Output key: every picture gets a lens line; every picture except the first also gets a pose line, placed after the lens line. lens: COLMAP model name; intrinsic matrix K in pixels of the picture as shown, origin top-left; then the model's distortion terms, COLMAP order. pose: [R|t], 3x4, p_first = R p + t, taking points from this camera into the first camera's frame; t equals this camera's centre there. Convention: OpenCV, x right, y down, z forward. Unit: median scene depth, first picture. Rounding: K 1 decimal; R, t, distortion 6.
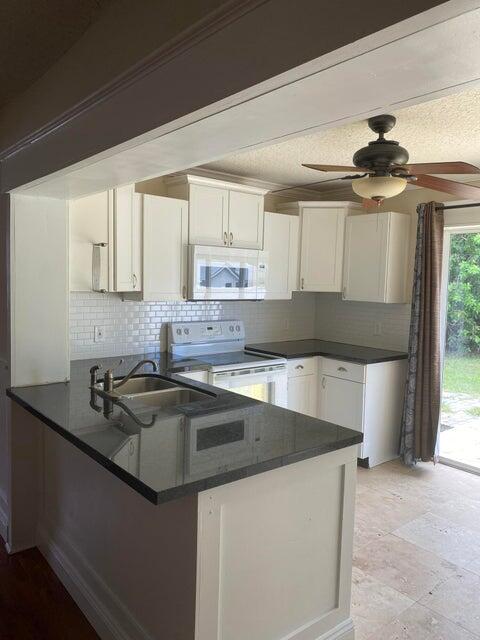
lens RADIAL K [[494.1, 0, 238.8], [0, 494.1, 320.3], [0, 0, 1]] dist [0.017177, 0.001218]
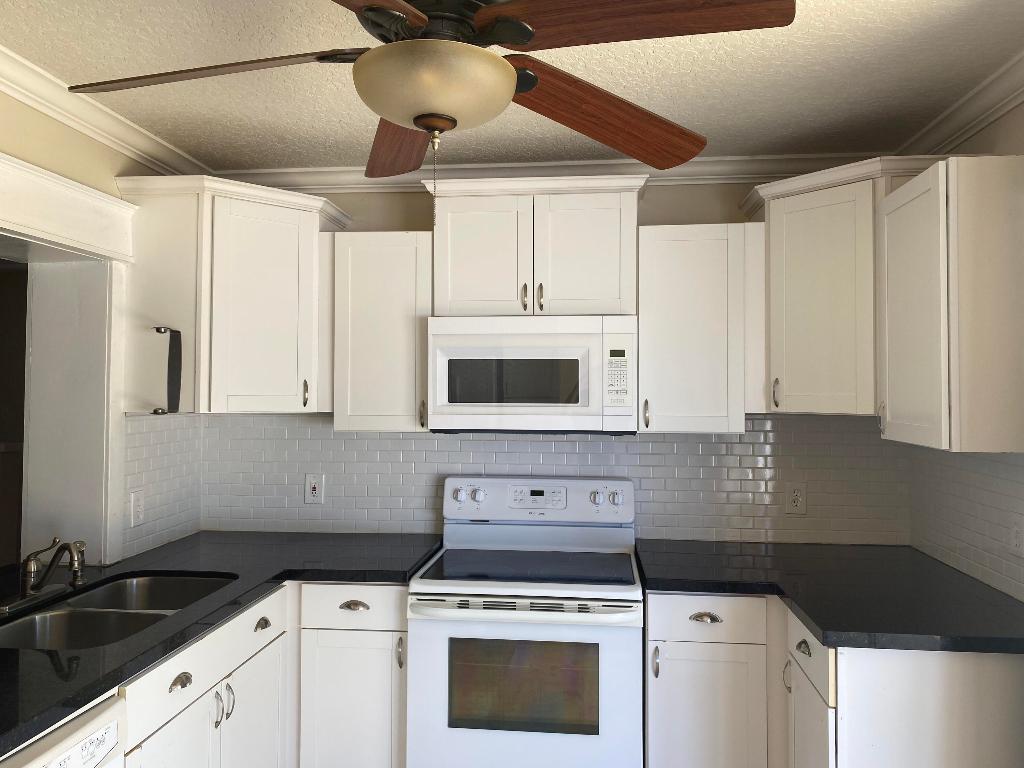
lens RADIAL K [[790.5, 0, 500.3], [0, 790.5, 355.0], [0, 0, 1]] dist [0.017177, 0.001218]
pose [[0.688032, -0.052895, -0.723750, 0.468605], [-0.046326, 0.992104, -0.116547, -0.024103], [0.724201, 0.113716, 0.680149, 0.468784]]
